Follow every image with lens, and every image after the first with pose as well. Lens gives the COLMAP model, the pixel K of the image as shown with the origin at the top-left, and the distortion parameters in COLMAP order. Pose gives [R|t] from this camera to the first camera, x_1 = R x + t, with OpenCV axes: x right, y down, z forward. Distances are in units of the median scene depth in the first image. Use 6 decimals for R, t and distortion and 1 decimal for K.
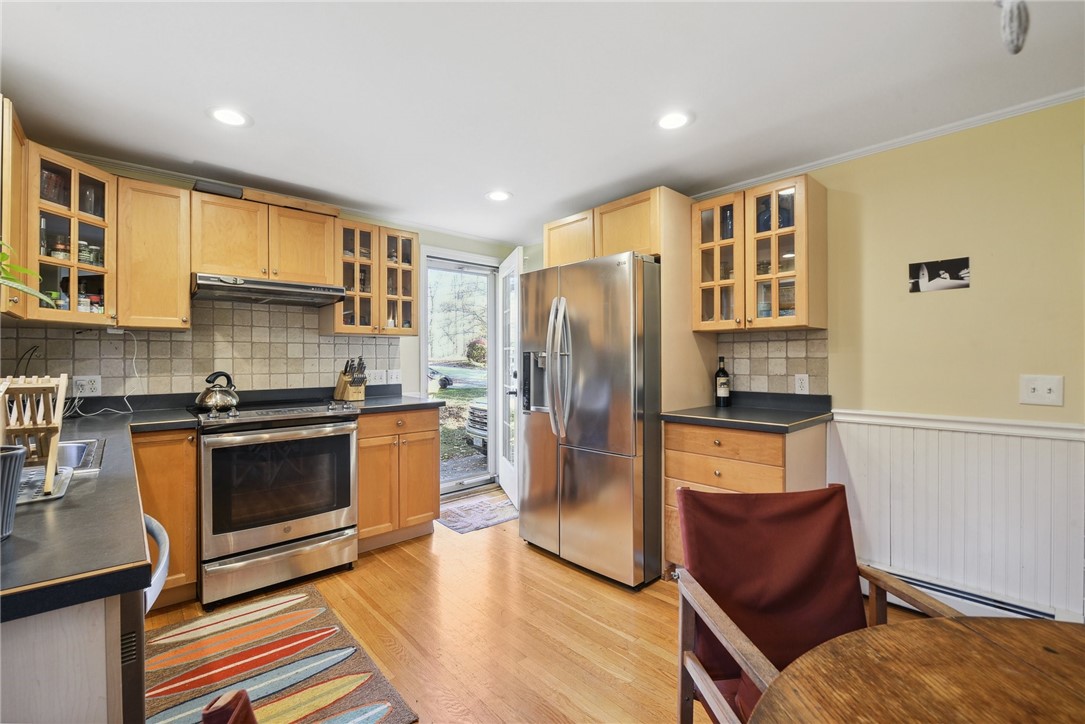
lens RADIAL K [[451.8, 0, 541.4], [0, 451.8, 358.1], [0, 0, 1]] dist [0.000212, -0.000121]
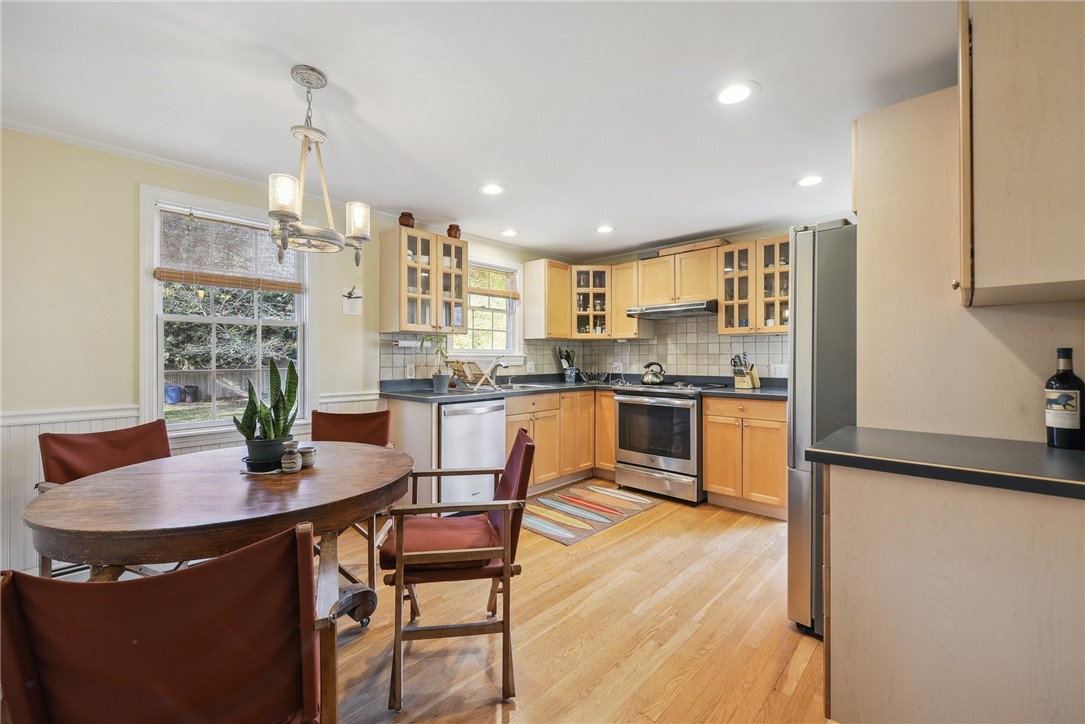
lens RADIAL K [[443.3, 0, 537.0], [0, 443.3, 357.2], [0, 0, 1]] dist [0.003389, -0.000142]
pose [[0.106365, 0.003351, -0.994321, 0.917091], [0.000879, 0.999994, 0.003464, 0.005417], [0.994327, -0.001242, 0.106362, 0.403281]]
